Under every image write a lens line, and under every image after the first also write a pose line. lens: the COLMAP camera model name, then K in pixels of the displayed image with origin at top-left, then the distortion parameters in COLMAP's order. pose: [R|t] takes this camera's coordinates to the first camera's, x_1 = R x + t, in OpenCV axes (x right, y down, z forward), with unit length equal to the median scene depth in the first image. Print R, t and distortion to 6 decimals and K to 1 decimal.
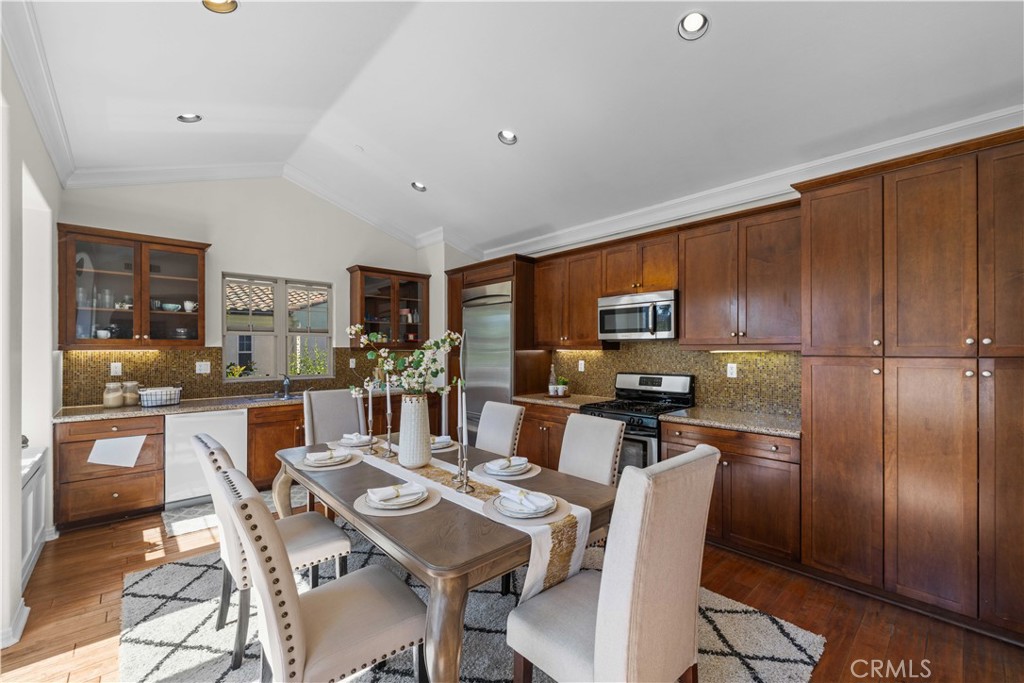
lens RADIAL K [[423.3, 0, 512.6], [0, 423.3, 349.7], [0, 0, 1]] dist [0.001824, 0.000226]
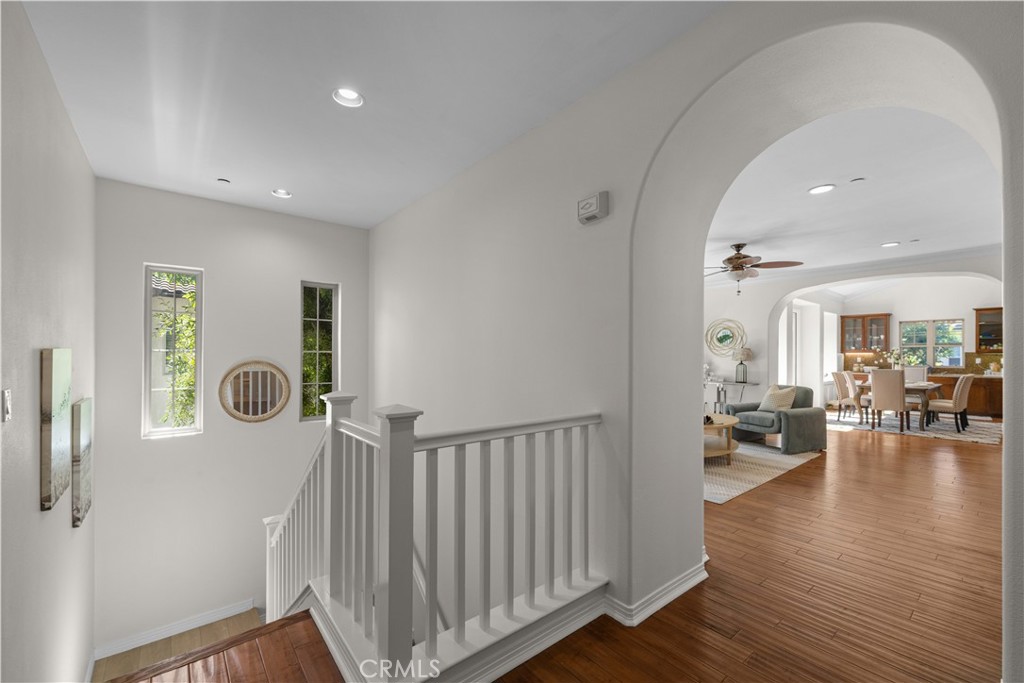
lens RADIAL K [[415.7, 0, 513.8], [0, 415.7, 353.2], [0, 0, 1]] dist [-0.002154, -0.000048]
pose [[-0.051586, -0.004183, -0.998660, 2.163874], [-0.008330, 0.999958, -0.003759, 0.032370], [0.998634, 0.008125, -0.051619, -1.305273]]
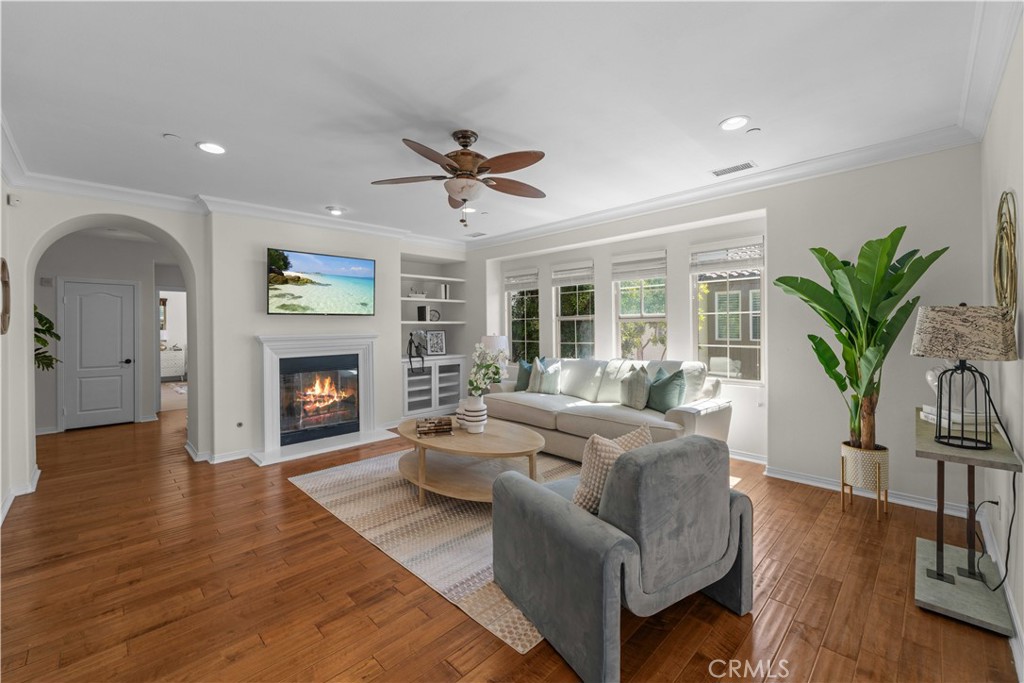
lens RADIAL K [[420.7, 0, 513.5], [0, 420.7, 325.4], [0, 0, 1]] dist [0.000436, 0.000087]
pose [[-0.998802, 0.007228, -0.048396, 0.667120], [0.007077, 0.999970, 0.003302, 0.007792], [0.048419, 0.002955, -0.998823, 0.173757]]
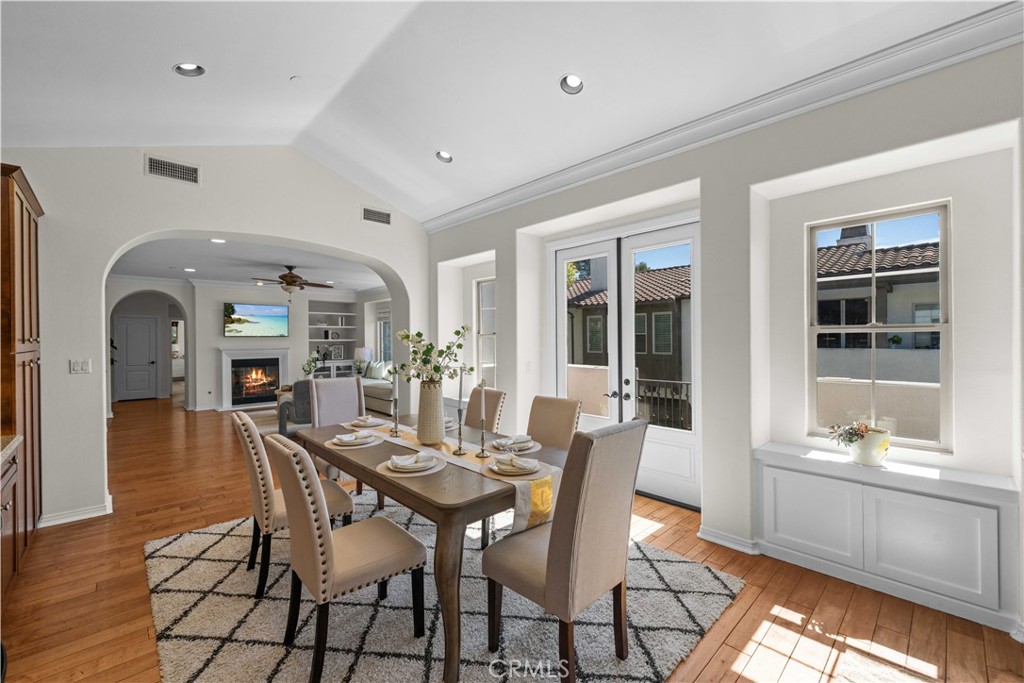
lens RADIAL K [[420.0, 0, 518.7], [0, 420.0, 342.0], [0, 0, 1]] dist [0.001436, 0.000093]
pose [[-0.999436, 0.005600, -0.033102, -0.272772], [0.005314, 0.999948, 0.008698, -0.006863], [0.033149, 0.008517, -0.999414, 1.365677]]
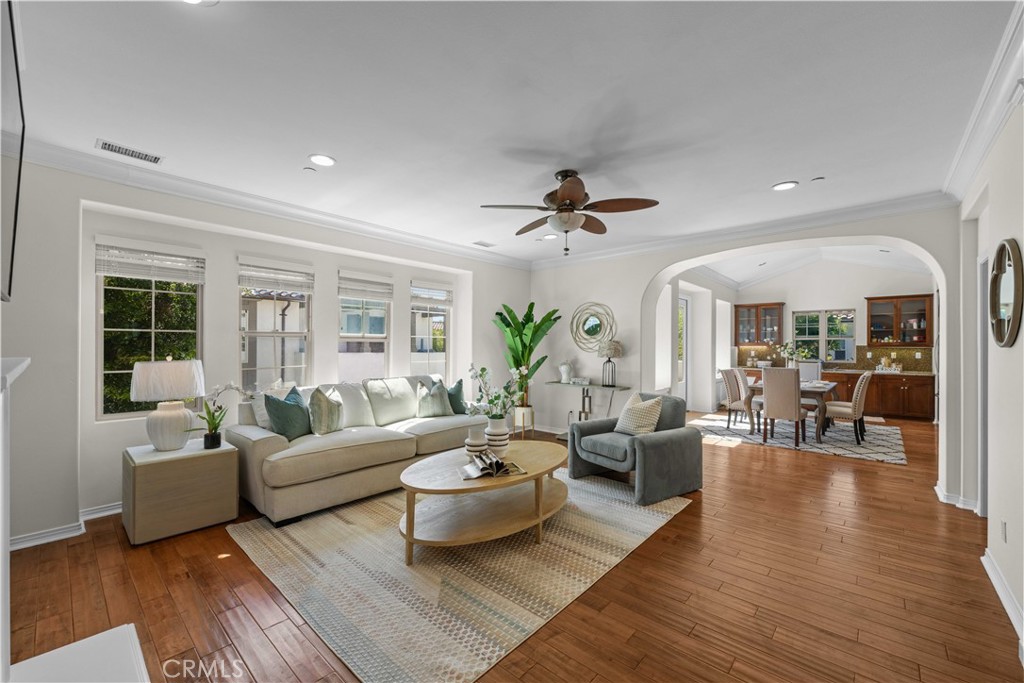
lens RADIAL K [[411.1, 0, 512.5], [0, 411.1, 346.1], [0, 0, 1]] dist [0.001561, 0.000049]
pose [[0.104204, -0.001043, -0.994555, 1.559588], [-0.008004, 0.999966, -0.001887, 0.016356], [0.994524, 0.008157, 0.104193, -0.818265]]
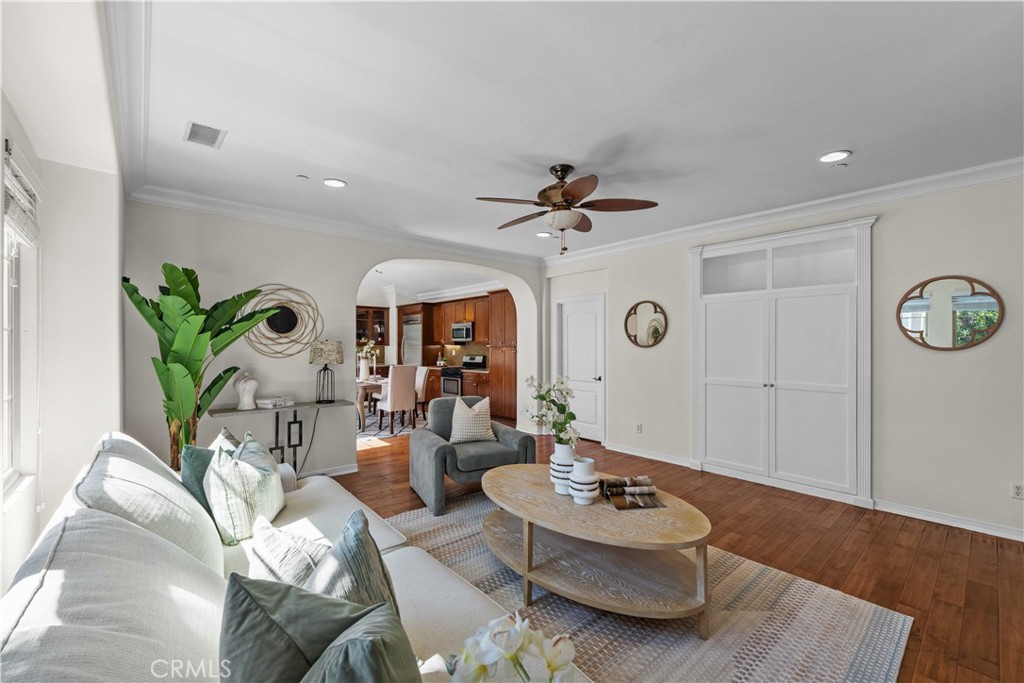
lens RADIAL K [[423.3, 0, 512.6], [0, 423.3, 349.7], [0, 0, 1]] dist [0.001824, 0.000226]
pose [[0.999762, -0.001744, -0.021753, 0.638051], [0.001938, 0.999958, 0.008921, 0.004306], [0.021736, -0.008961, 0.999724, -1.457477]]
